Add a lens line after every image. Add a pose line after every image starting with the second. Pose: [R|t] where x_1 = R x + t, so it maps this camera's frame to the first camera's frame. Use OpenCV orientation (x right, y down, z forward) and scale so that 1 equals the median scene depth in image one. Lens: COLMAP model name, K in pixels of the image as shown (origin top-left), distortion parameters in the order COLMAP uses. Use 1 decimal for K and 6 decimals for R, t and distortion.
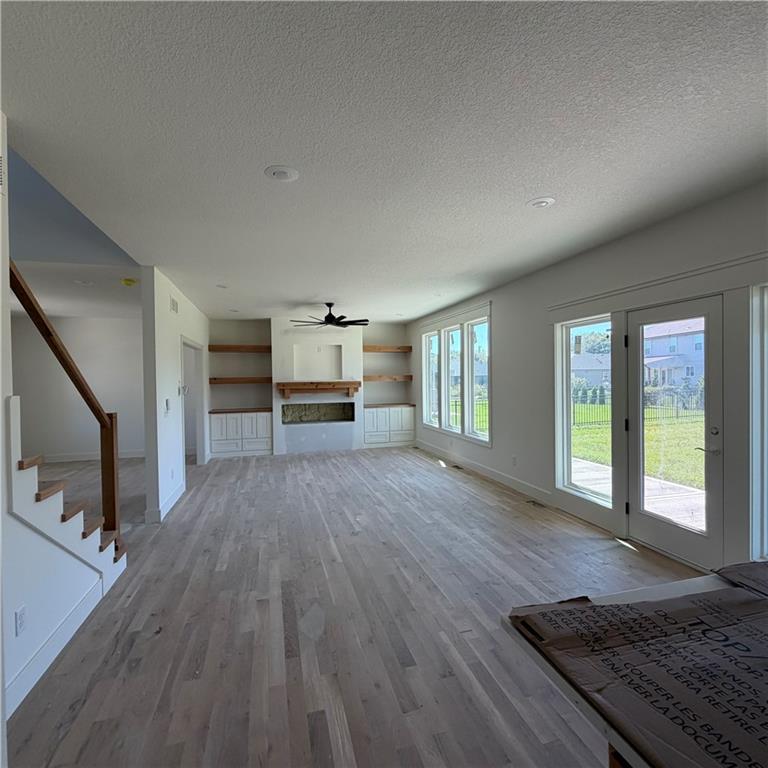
lens RADIAL K [[409.3, 0, 381.9], [0, 409.3, 384.8], [0, 0, 1]] dist [-0.000824, 0.001039]
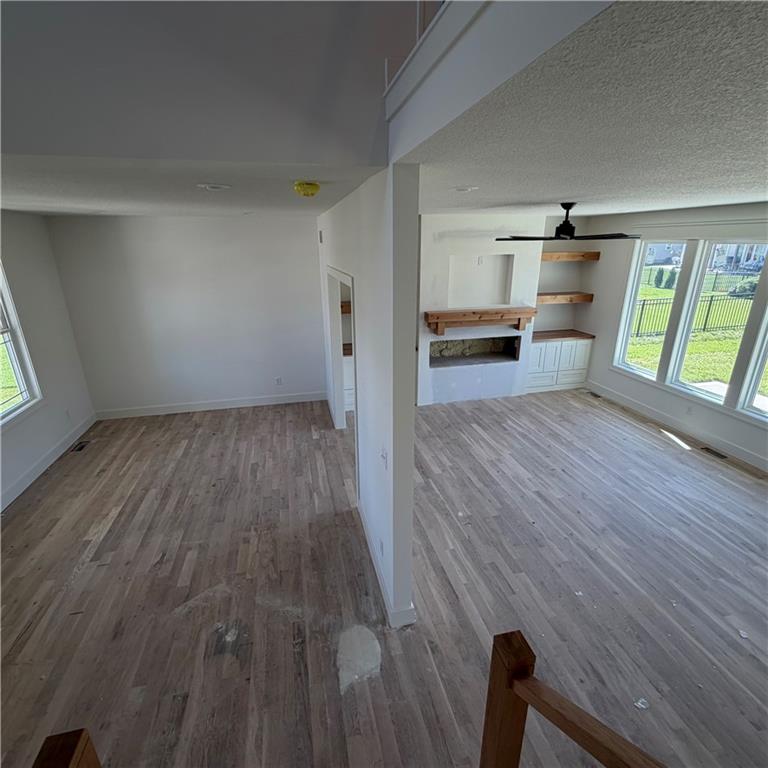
lens RADIAL K [[409.3, 0, 381.9], [0, 409.3, 384.8], [0, 0, 1]] dist [-0.000824, 0.001039]
pose [[0.999239, 0.017888, -0.034651, -0.330732], [-0.006095, 0.949307, 0.314293, -0.117823], [0.038516, -0.313842, 0.948694, 0.300350]]
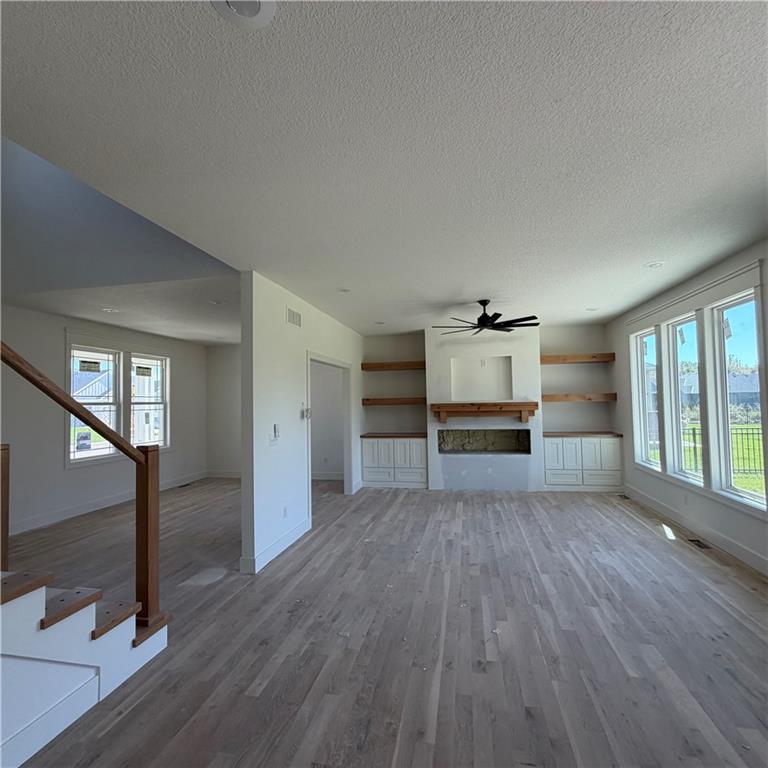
lens RADIAL K [[409.3, 0, 381.9], [0, 409.3, 384.8], [0, 0, 1]] dist [-0.000824, 0.001039]
pose [[0.890209, -0.021592, -0.455040, 0.042237], [-0.000361, 0.998842, -0.048101, -0.004163], [0.455552, 0.042984, 0.889171, 0.209523]]
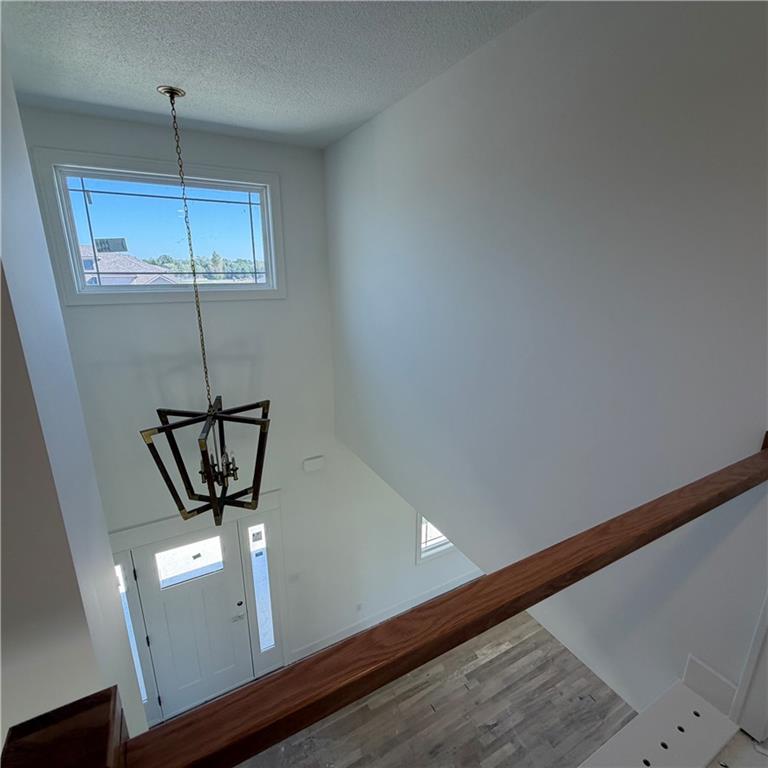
lens RADIAL K [[409.3, 0, 381.9], [0, 409.3, 384.8], [0, 0, 1]] dist [-0.000824, 0.001039]
pose [[0.235154, 0.278981, -0.931060, -0.230949], [-0.019108, 0.959063, 0.282546, -0.390321], [0.971770, -0.048651, 0.230859, 0.399160]]
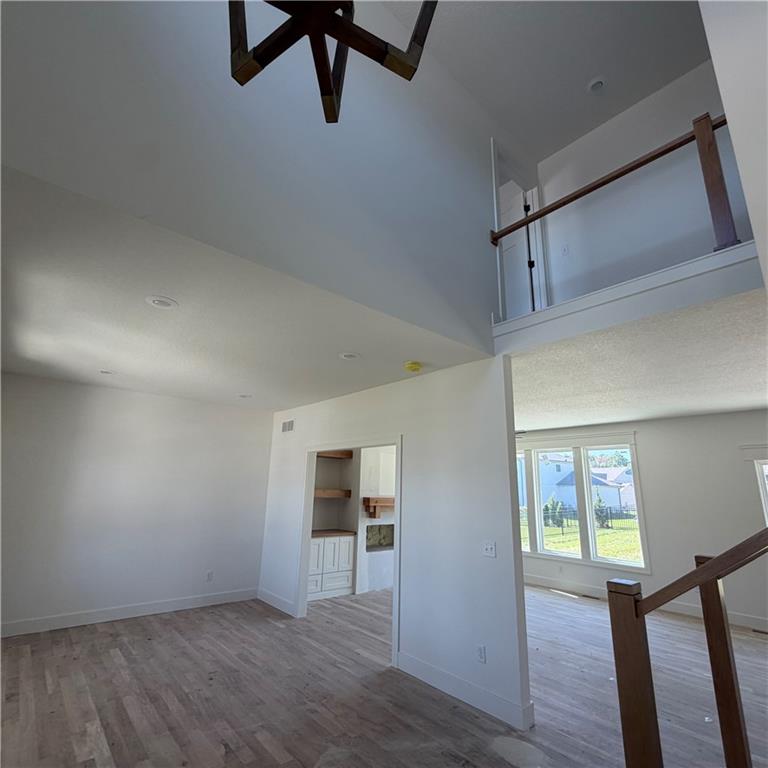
lens RADIAL K [[409.3, 0, 381.9], [0, 409.3, 384.8], [0, 0, 1]] dist [-0.000824, 0.001039]
pose [[0.900597, 0.144447, 0.409951, -0.643099], [-0.032291, 0.962793, -0.268303, -0.004149], [-0.433453, 0.228395, 0.871754, 0.232625]]
